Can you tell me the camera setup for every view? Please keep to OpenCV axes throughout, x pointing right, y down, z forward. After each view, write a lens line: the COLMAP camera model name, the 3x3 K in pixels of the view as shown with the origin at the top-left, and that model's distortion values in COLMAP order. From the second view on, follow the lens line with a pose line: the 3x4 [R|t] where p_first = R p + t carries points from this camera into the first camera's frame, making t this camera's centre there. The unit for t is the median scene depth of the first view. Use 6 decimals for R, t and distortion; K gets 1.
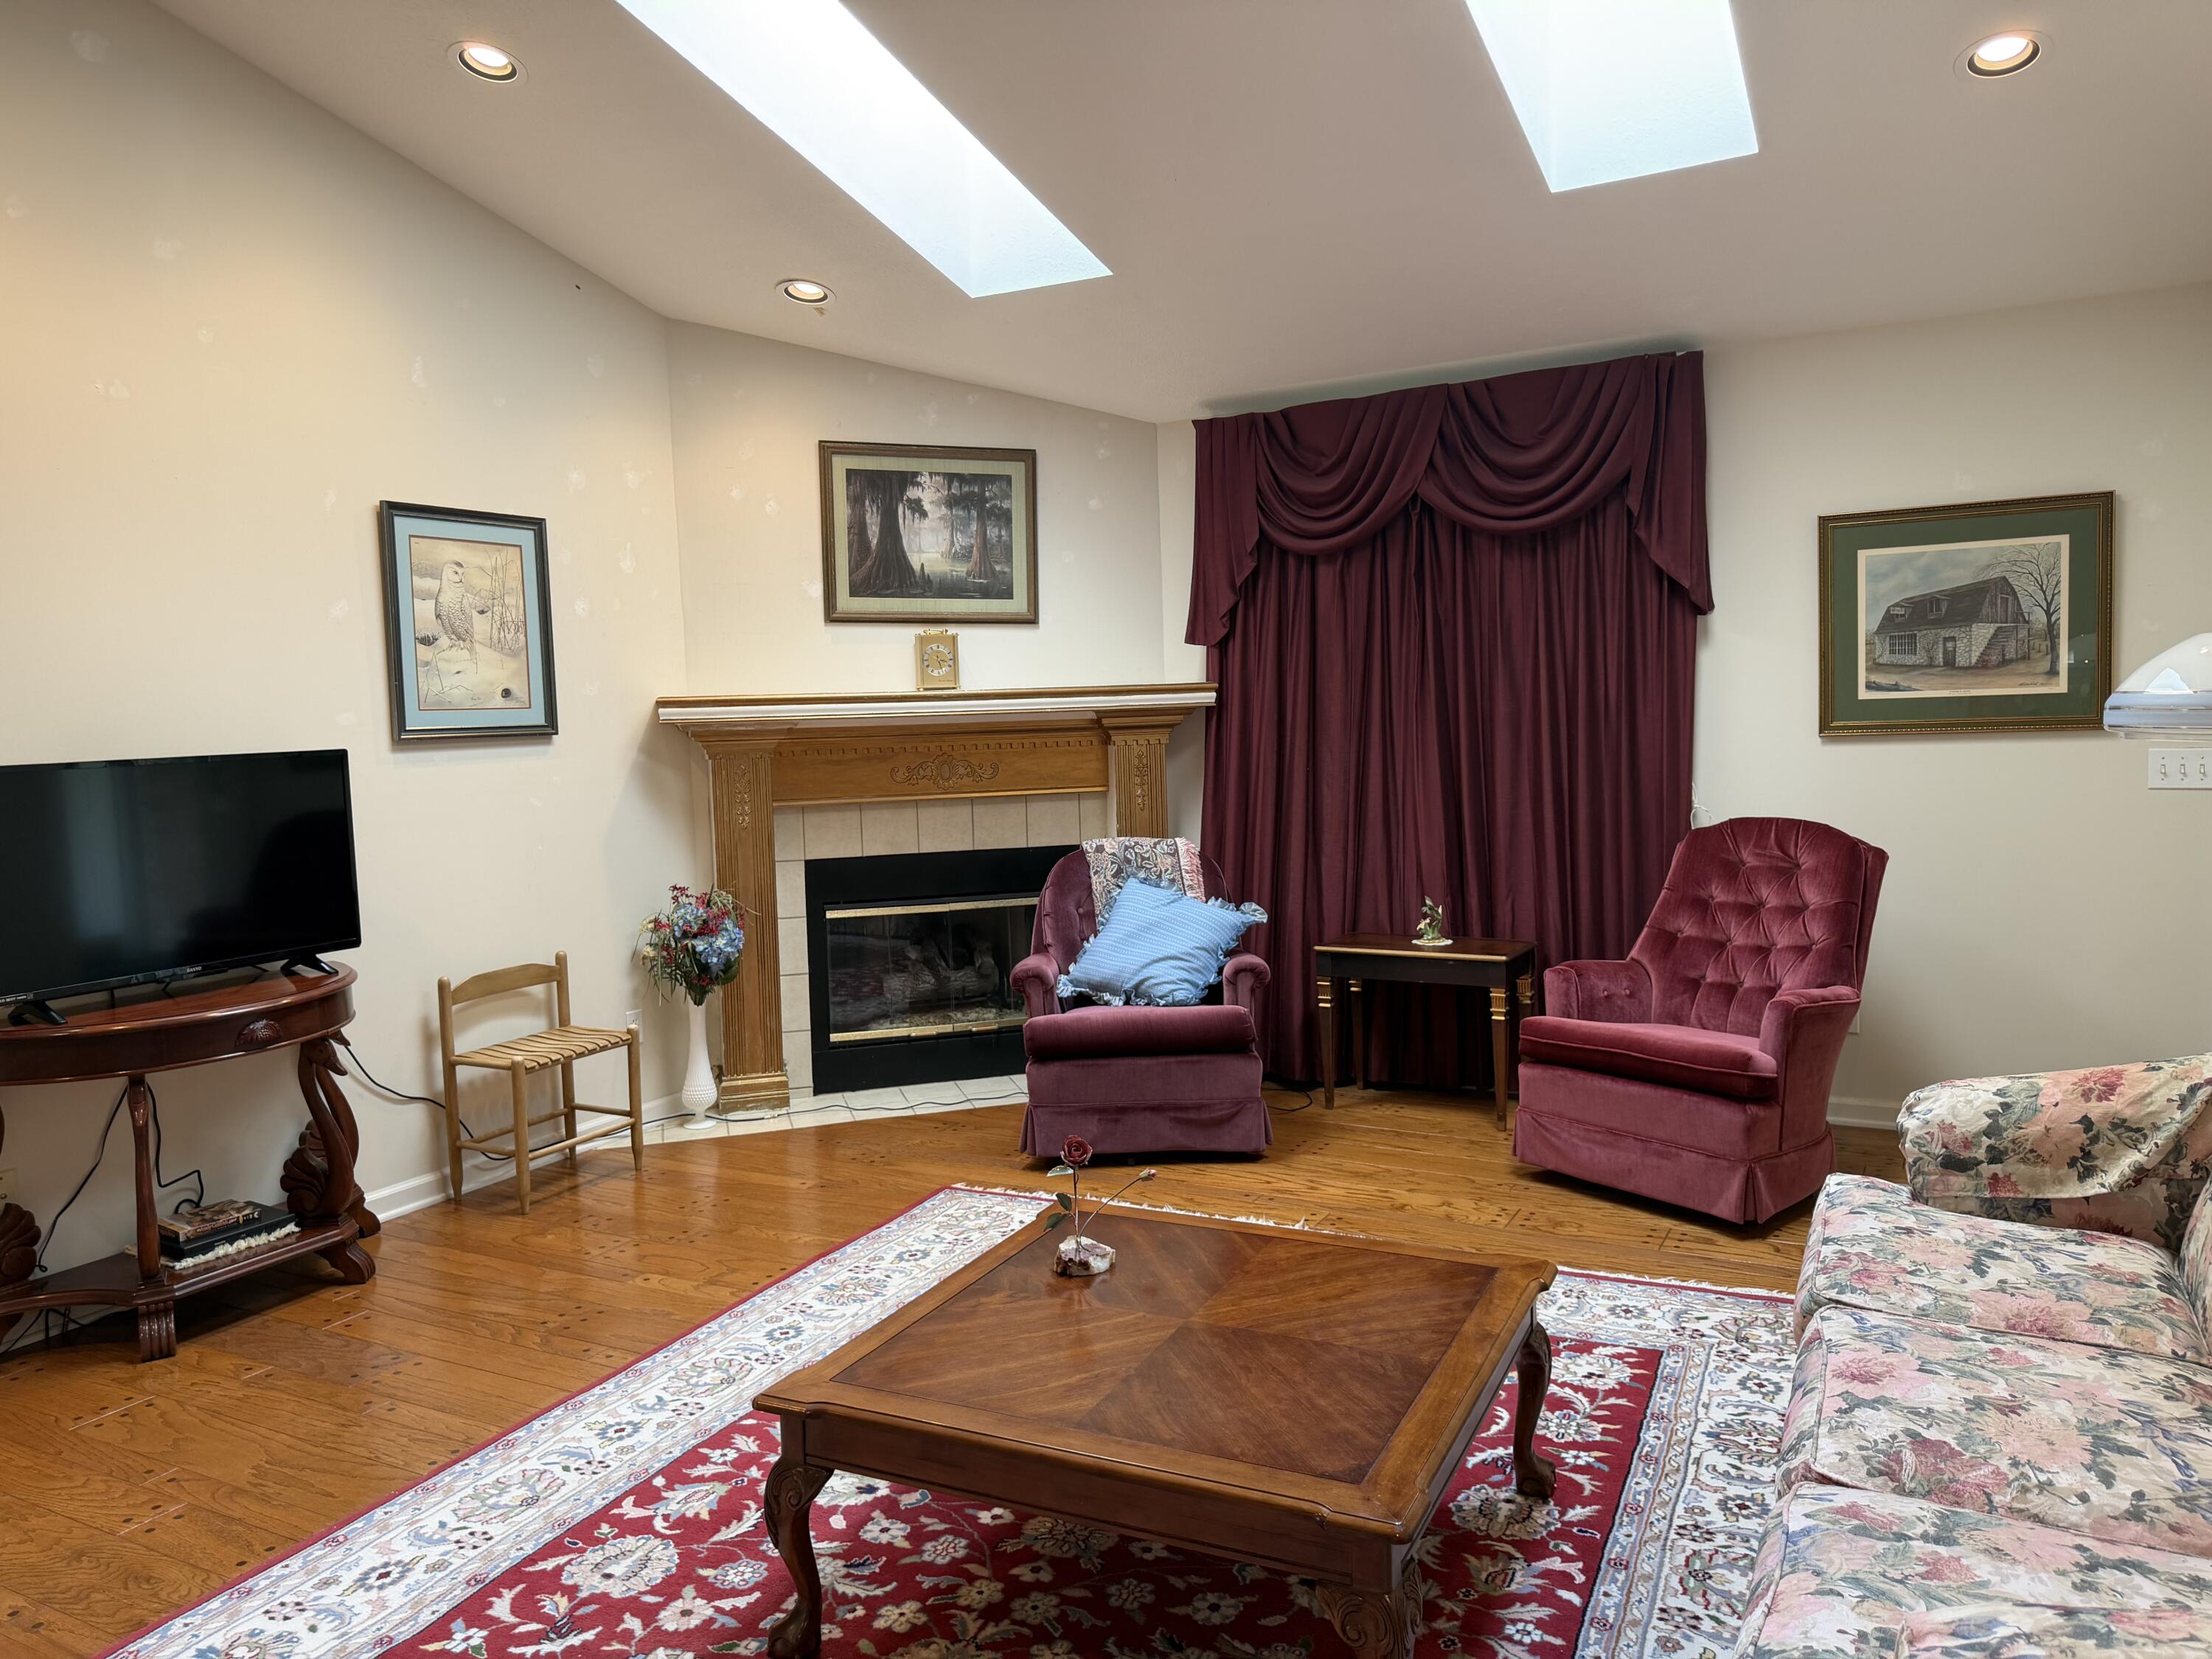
lens RADIAL K [[1535.2, 0, 1105.1], [0, 1535.2, 781.0], [0, 0, 1]] dist [0.076683, -0.116959]
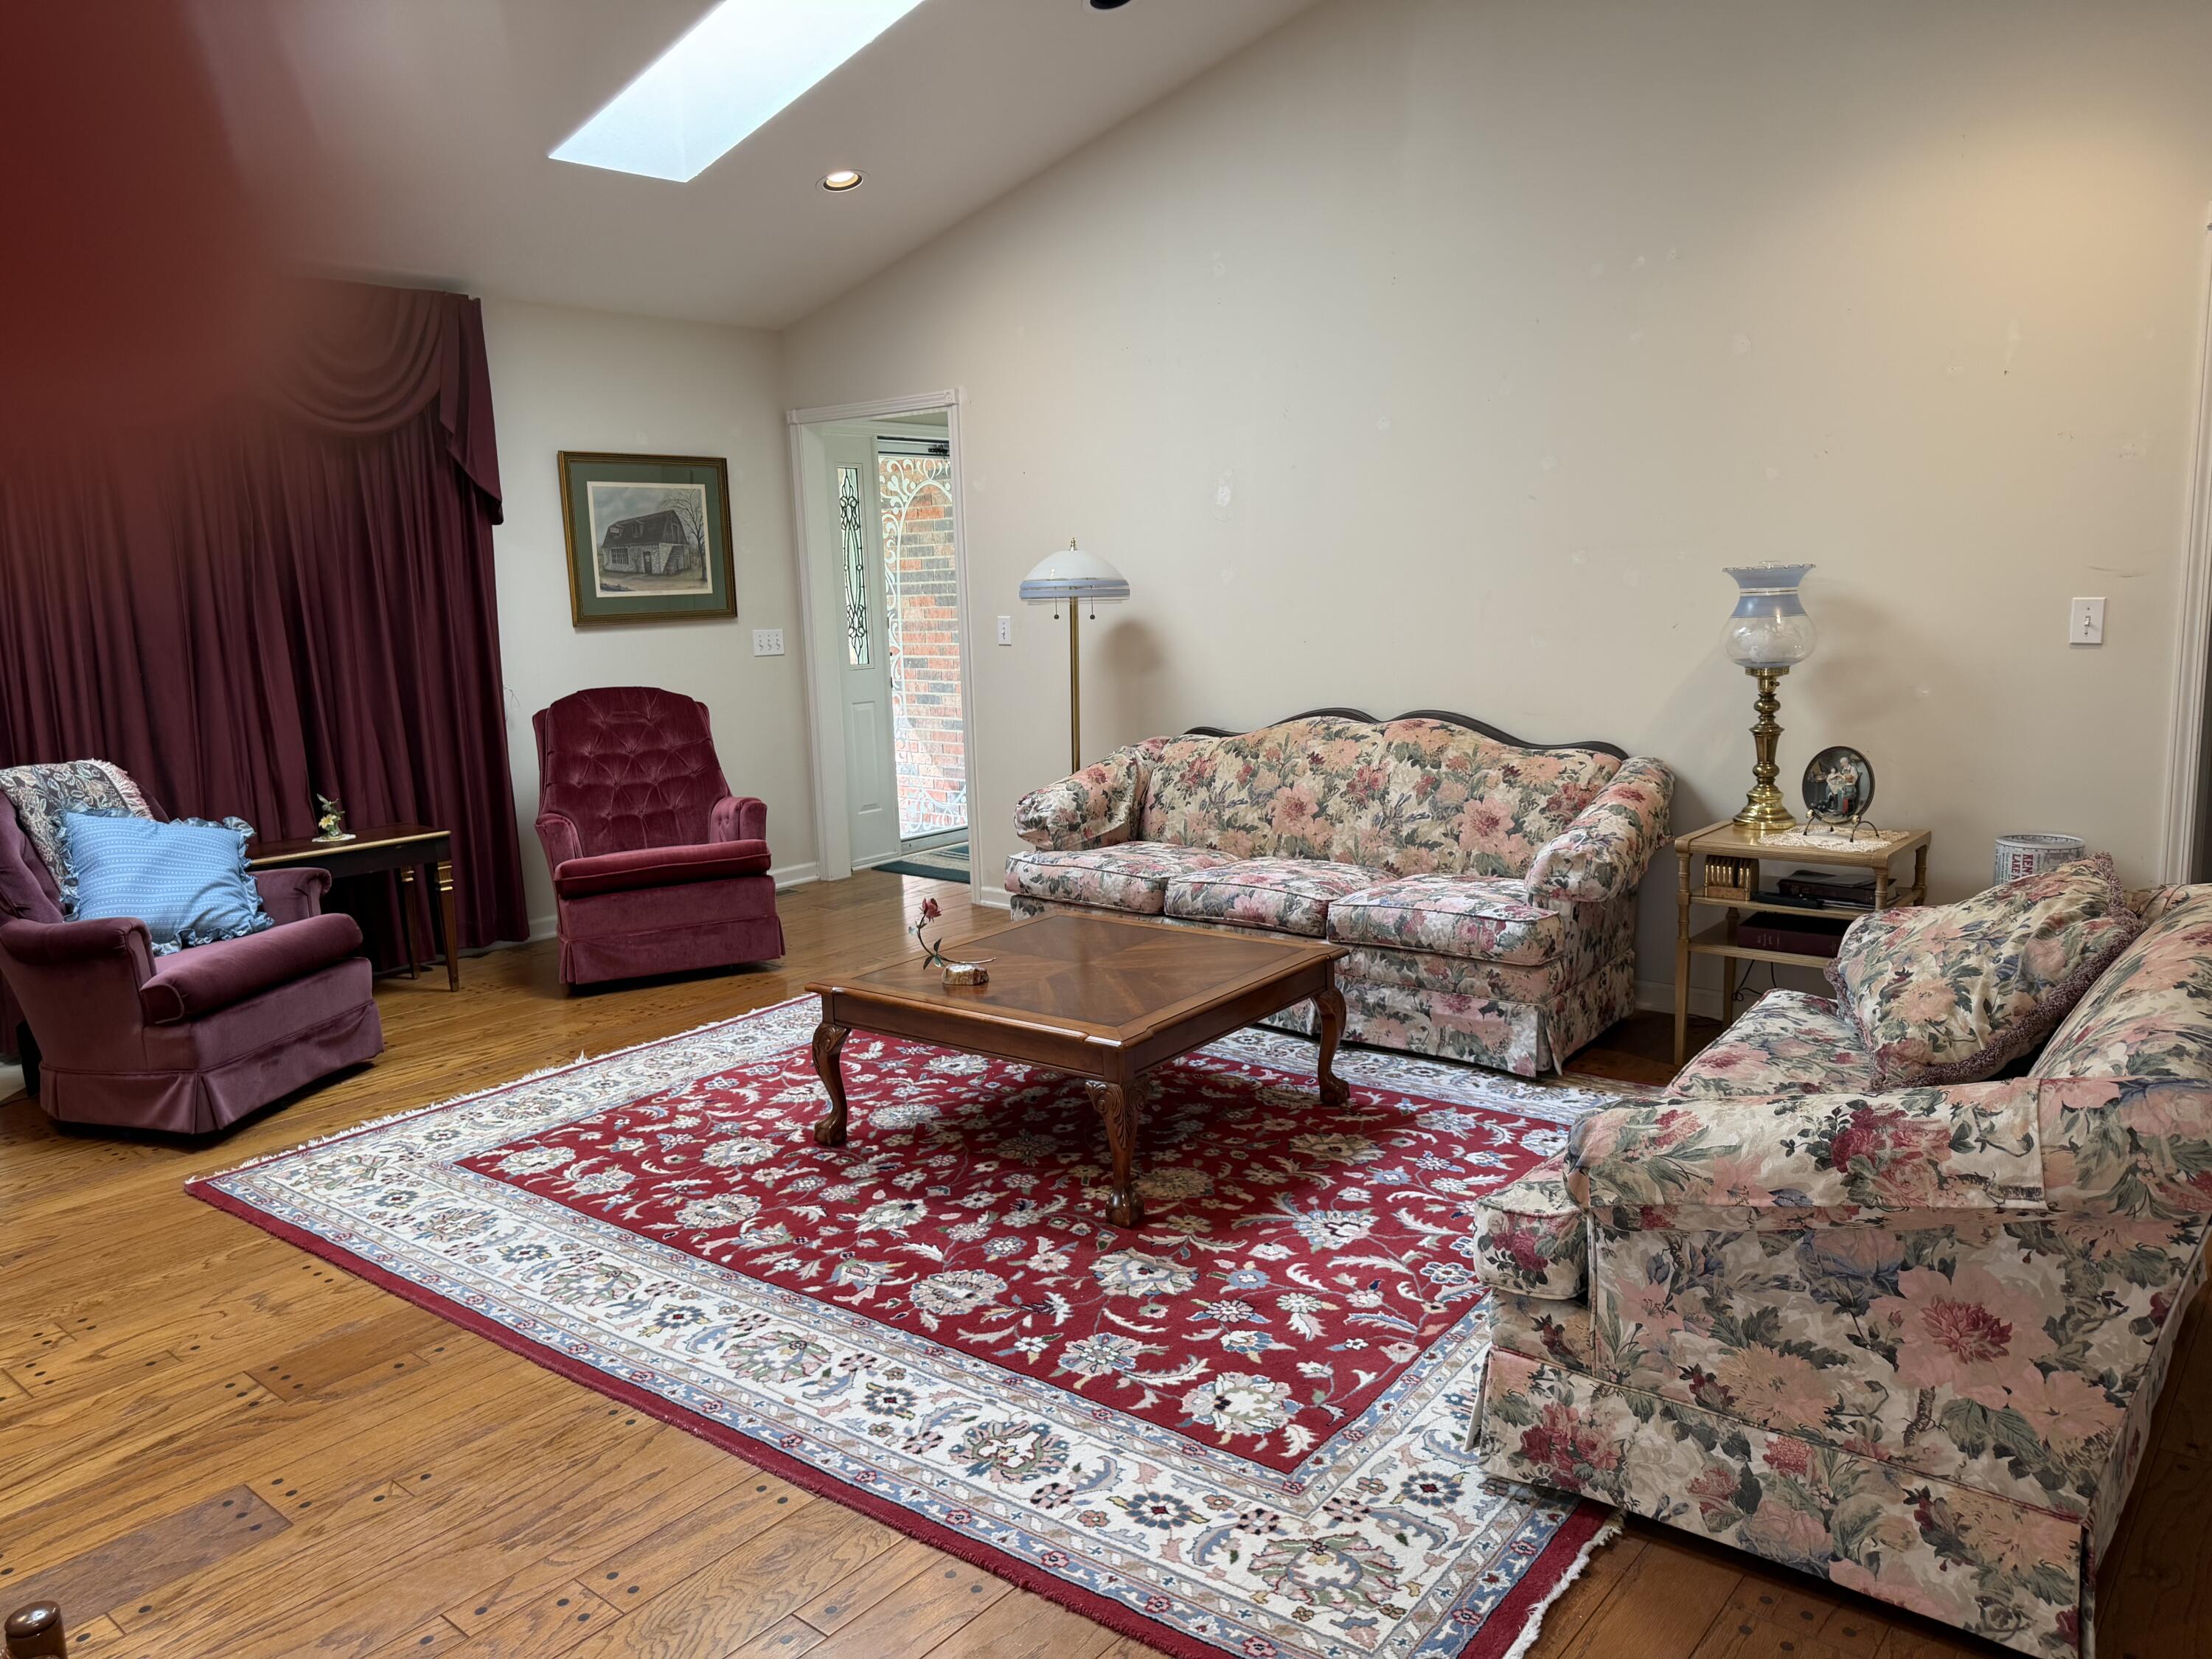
lens RADIAL K [[1553.1, 0, 1106.0], [0, 1553.1, 829.5], [0, 0, 1]] dist [-0.000370, -0.000948]
pose [[0.182549, -0.128893, 0.974712, -0.777872], [0.072412, 0.990440, 0.117411, 0.019048], [-0.980527, 0.049148, 0.190137, 0.367879]]
